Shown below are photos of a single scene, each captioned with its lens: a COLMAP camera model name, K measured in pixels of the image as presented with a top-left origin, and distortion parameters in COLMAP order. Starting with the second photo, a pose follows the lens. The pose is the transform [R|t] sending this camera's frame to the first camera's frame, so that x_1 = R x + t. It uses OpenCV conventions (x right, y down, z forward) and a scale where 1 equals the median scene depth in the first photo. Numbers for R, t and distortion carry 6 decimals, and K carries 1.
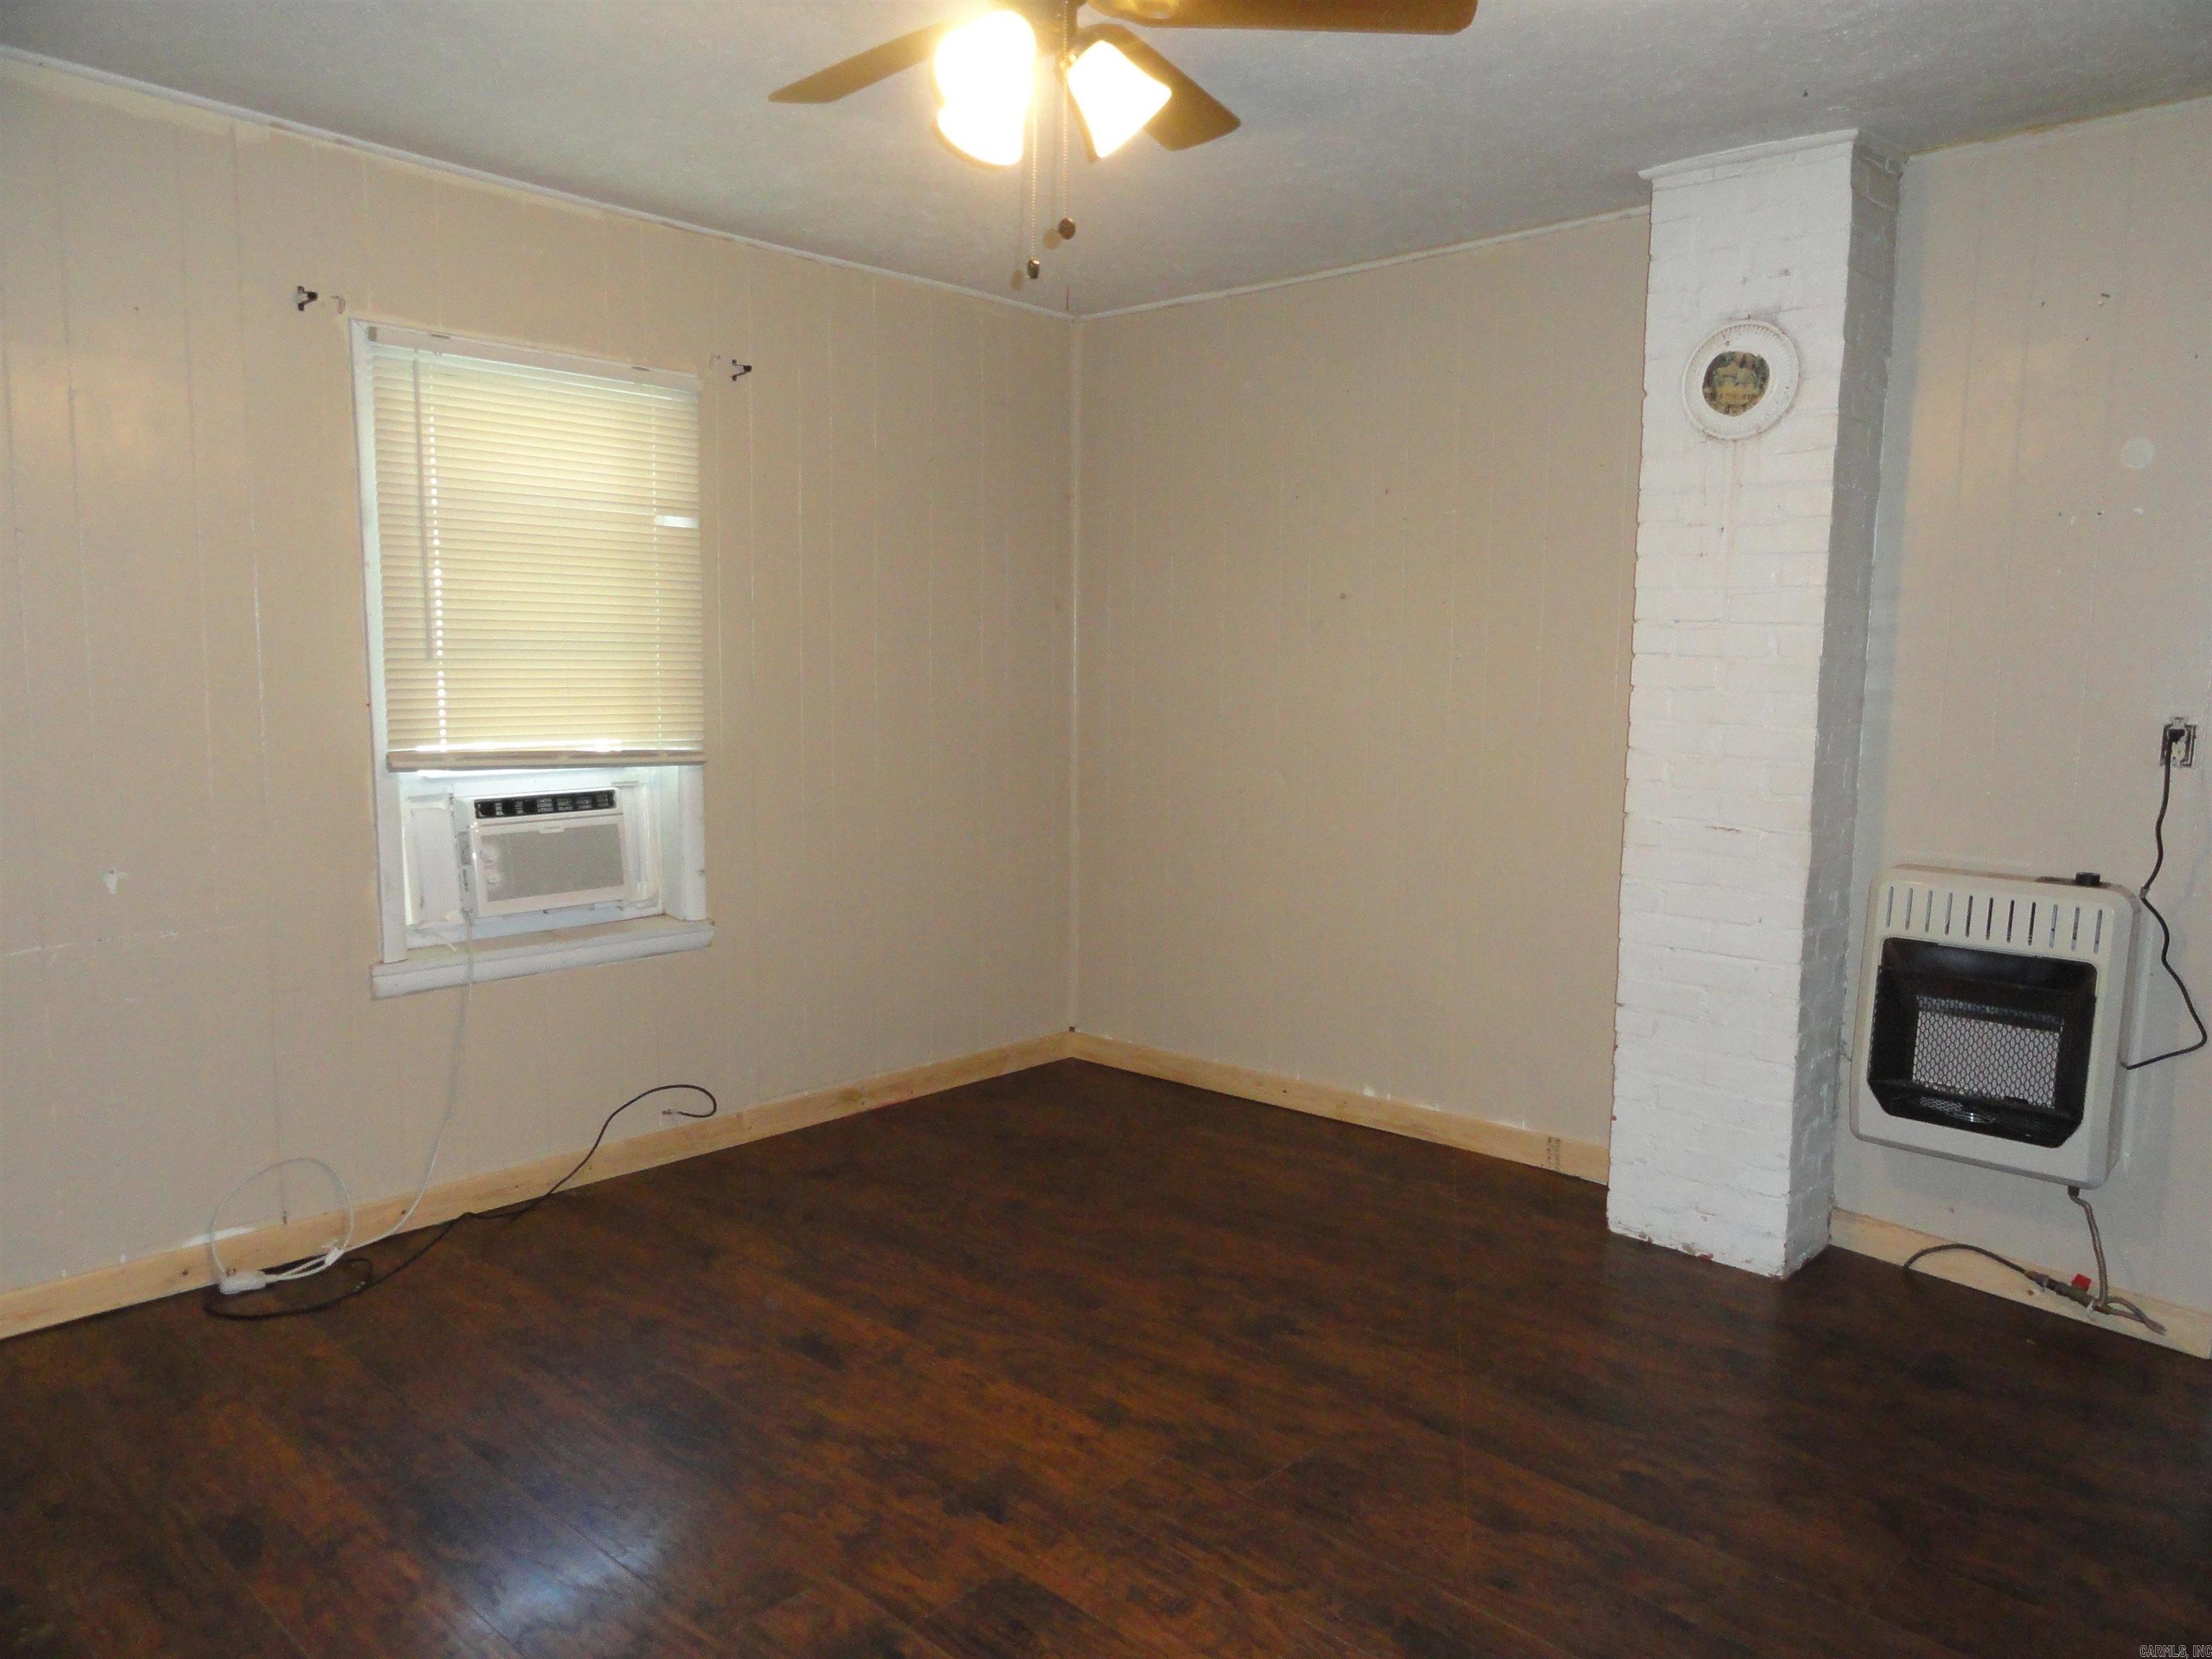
lens RADIAL K [[1505.7, 0, 1090.0], [0, 1505.7, 823.4], [0, 0, 1]] dist [-0.021219, 0.024276]
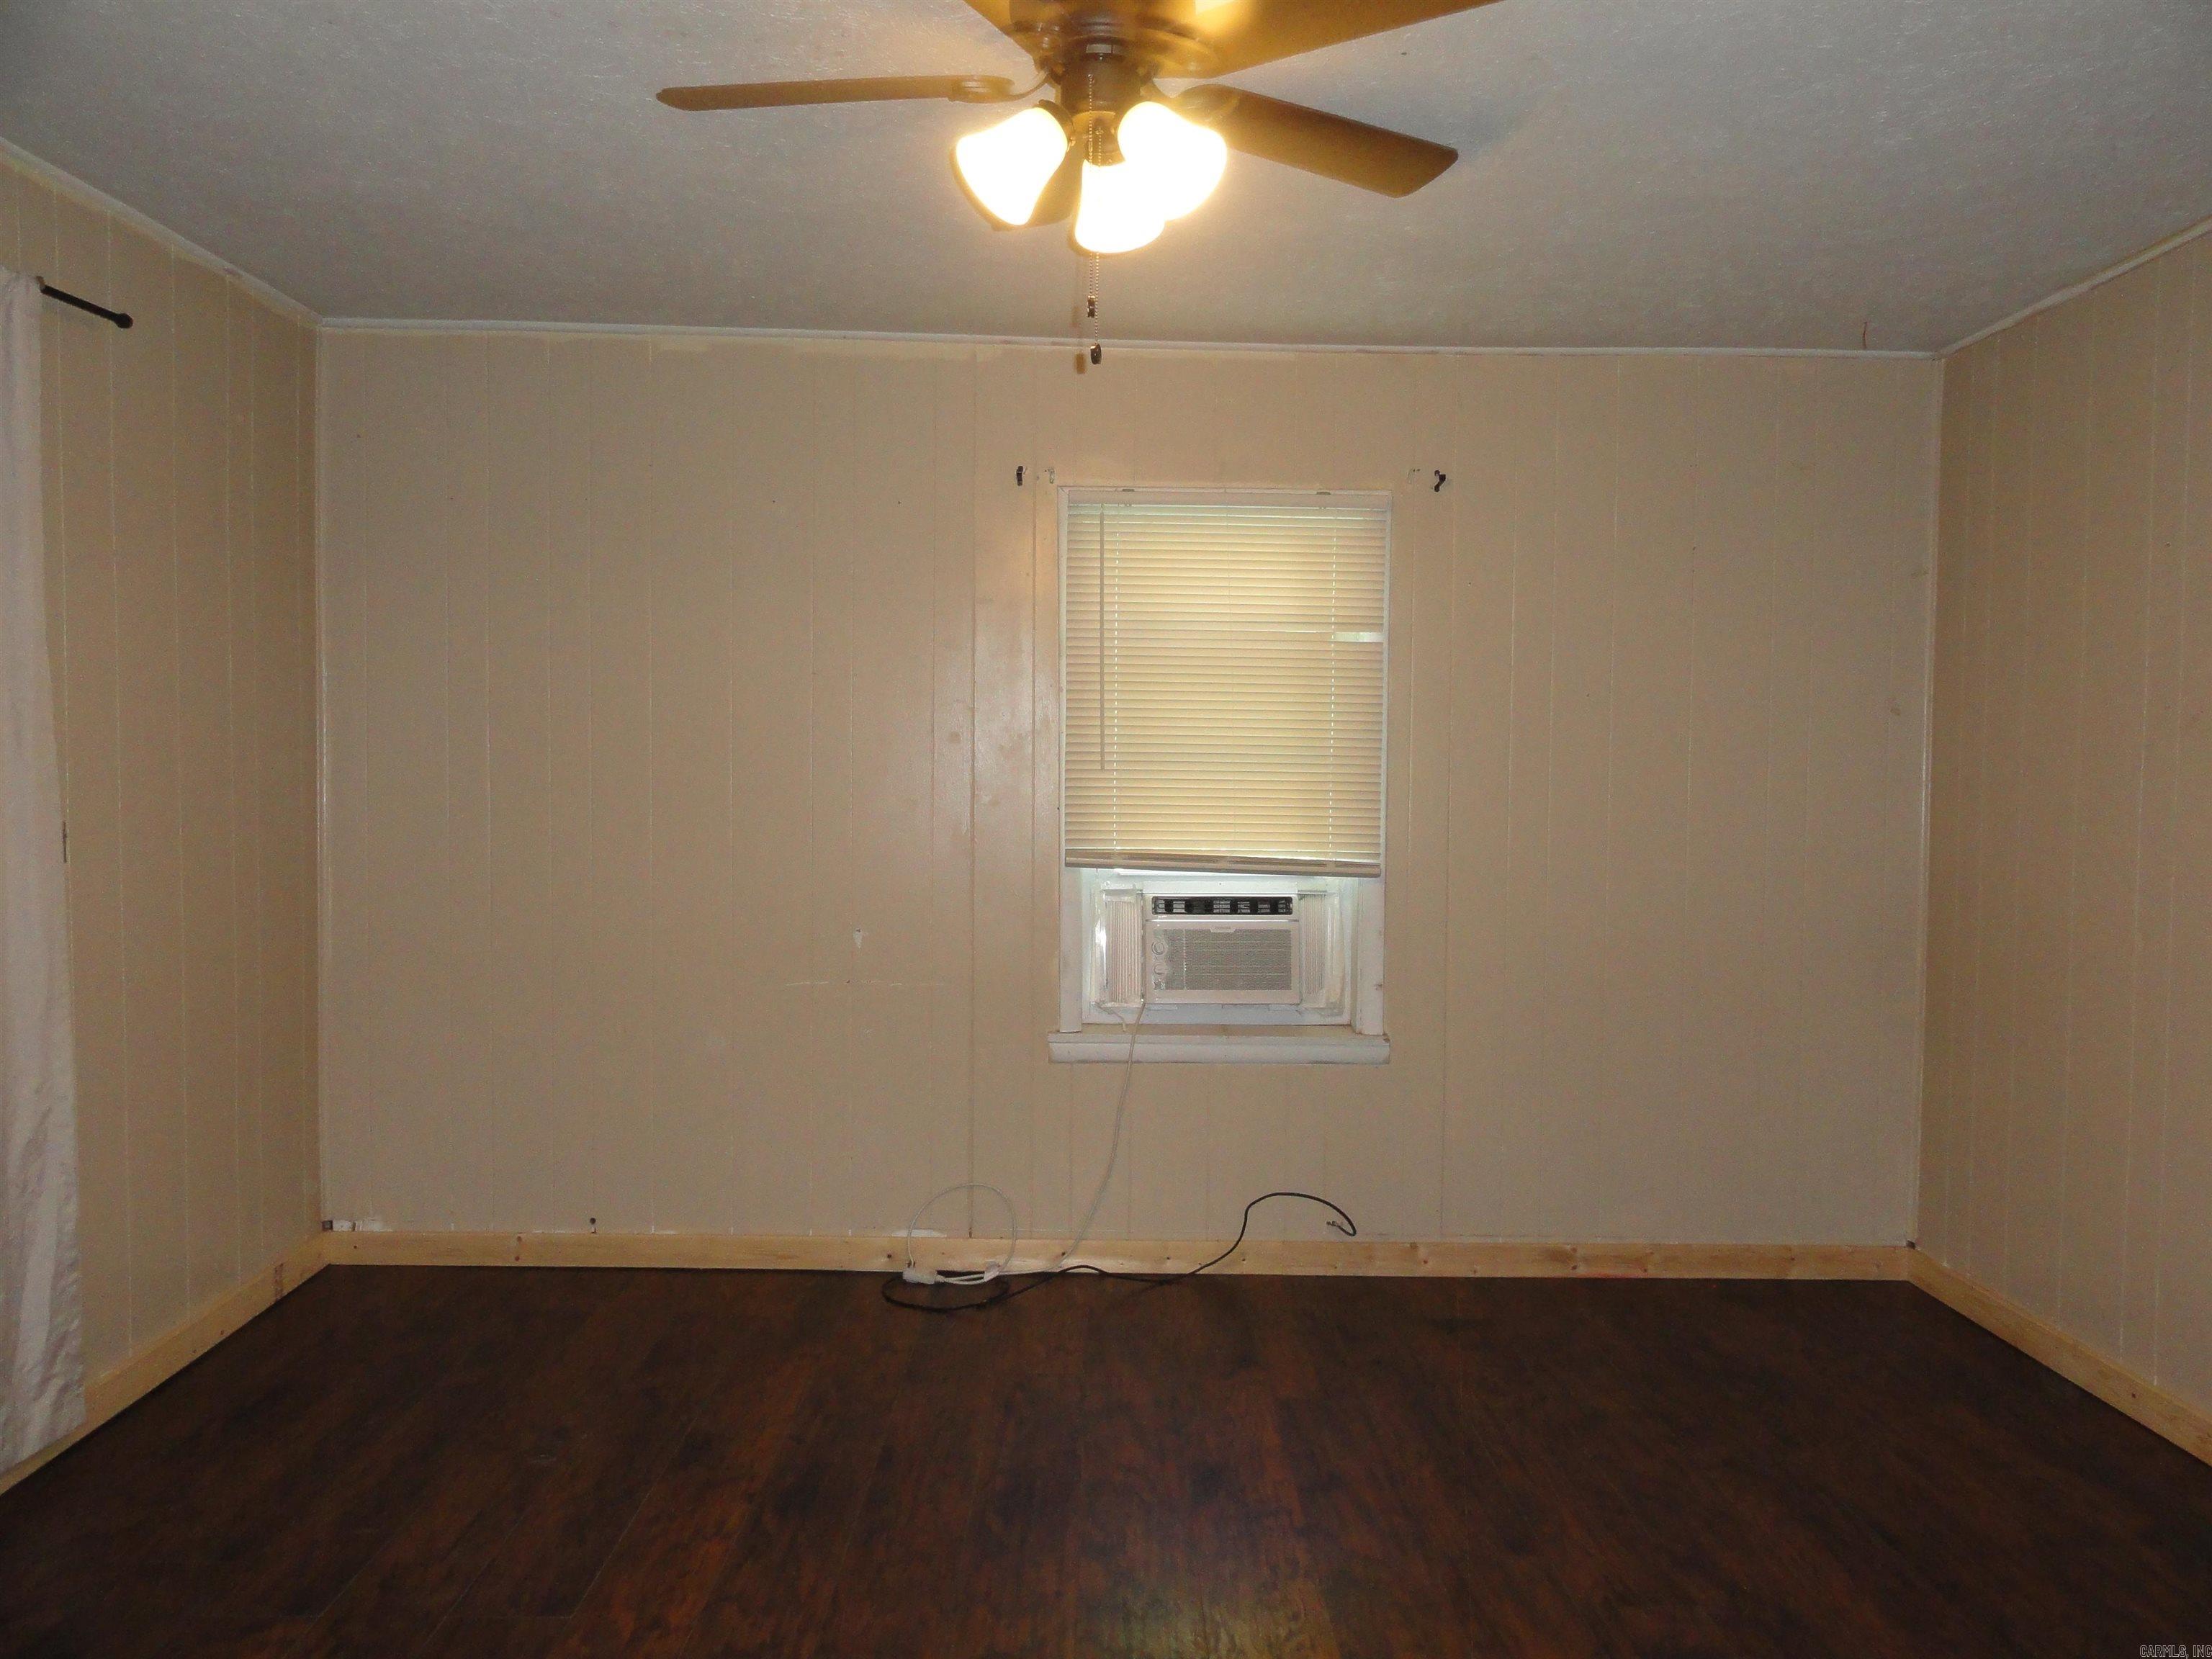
lens RADIAL K [[1505.7, 0, 1090.0], [0, 1505.7, 823.4], [0, 0, 1]] dist [-0.021219, 0.024276]
pose [[0.694280, 0.027837, -0.719166, 0.343668], [-0.084012, 0.995555, -0.042569, -0.017661], [0.714784, 0.089973, 0.693533, 0.184217]]
